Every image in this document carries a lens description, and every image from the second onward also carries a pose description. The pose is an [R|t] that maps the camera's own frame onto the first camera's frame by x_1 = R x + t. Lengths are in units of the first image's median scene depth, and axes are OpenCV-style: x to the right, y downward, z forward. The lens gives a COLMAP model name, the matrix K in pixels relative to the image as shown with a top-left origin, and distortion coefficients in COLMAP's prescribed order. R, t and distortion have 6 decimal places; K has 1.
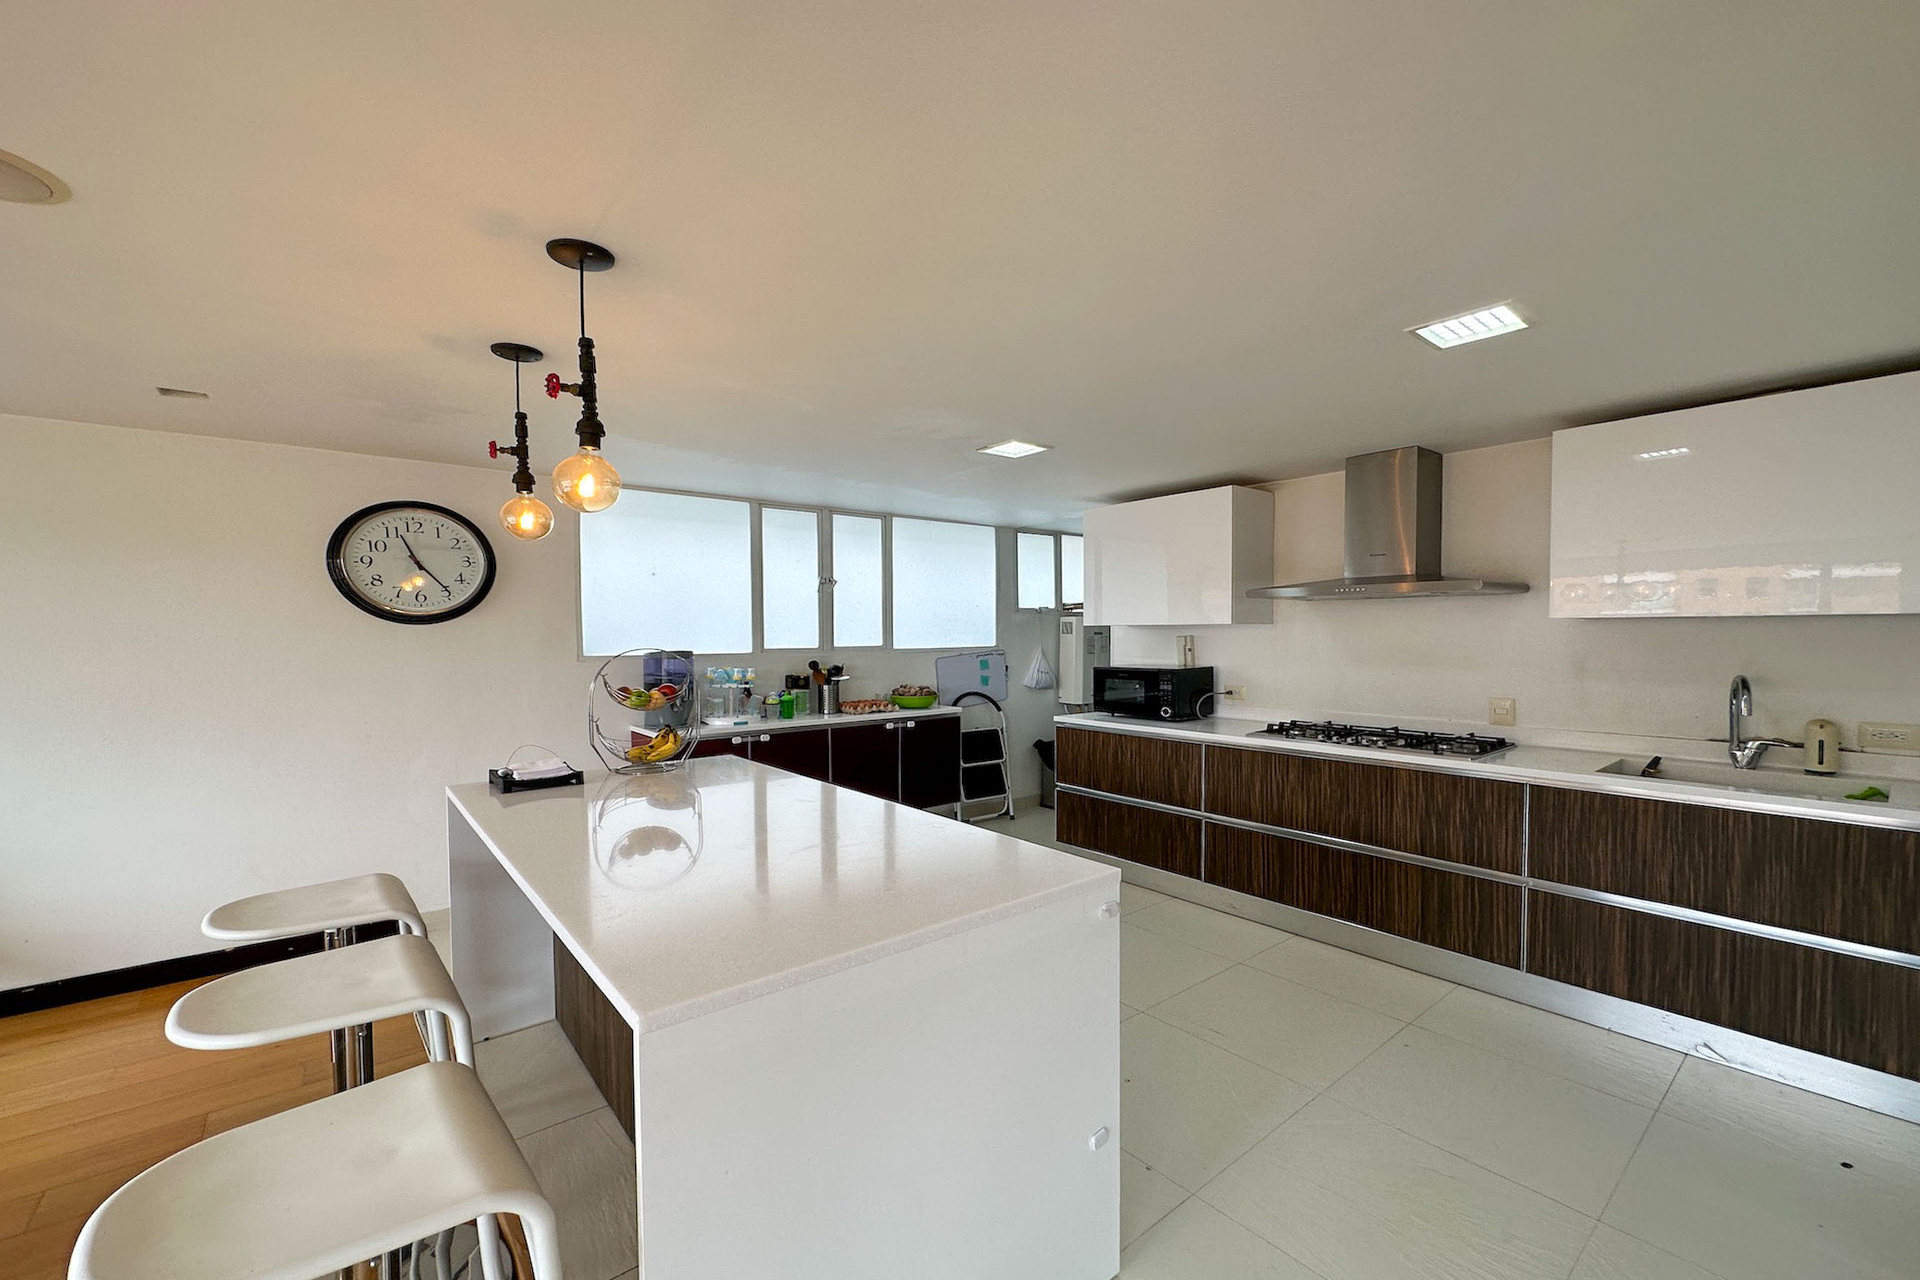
lens RADIAL K [[780.7, 0, 953.1], [0, 780.7, 656.2], [0, 0, 1]] dist [-0.001365, 0.000722]
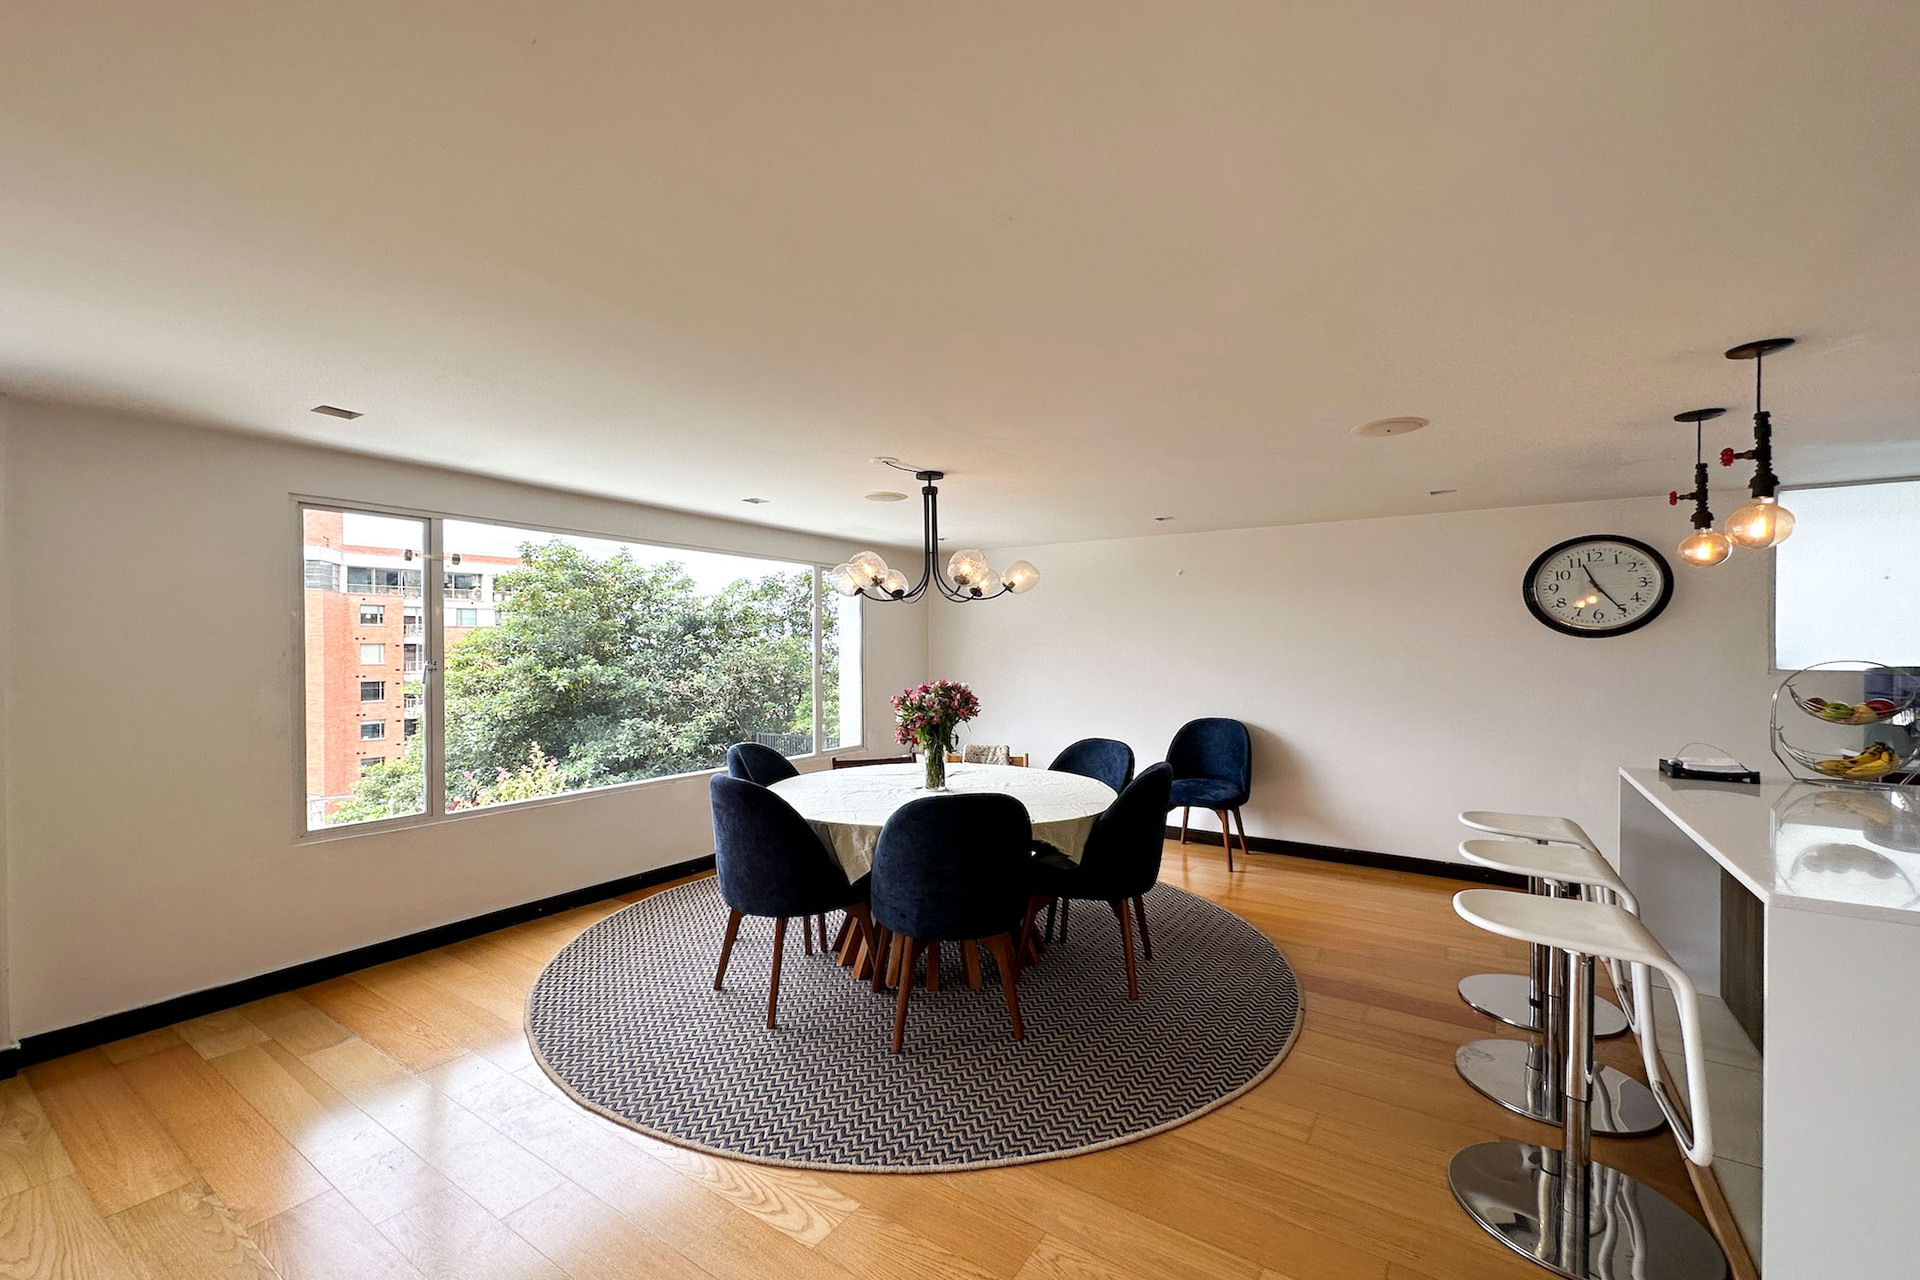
lens RADIAL K [[780.7, 0, 953.1], [0, 780.7, 656.2], [0, 0, 1]] dist [-0.001365, 0.000722]
pose [[0.291801, 0.016782, -0.956332, 0.220473], [-0.033338, 0.999417, 0.007366, 0.014795], [0.955898, 0.029733, 0.292190, -0.371875]]
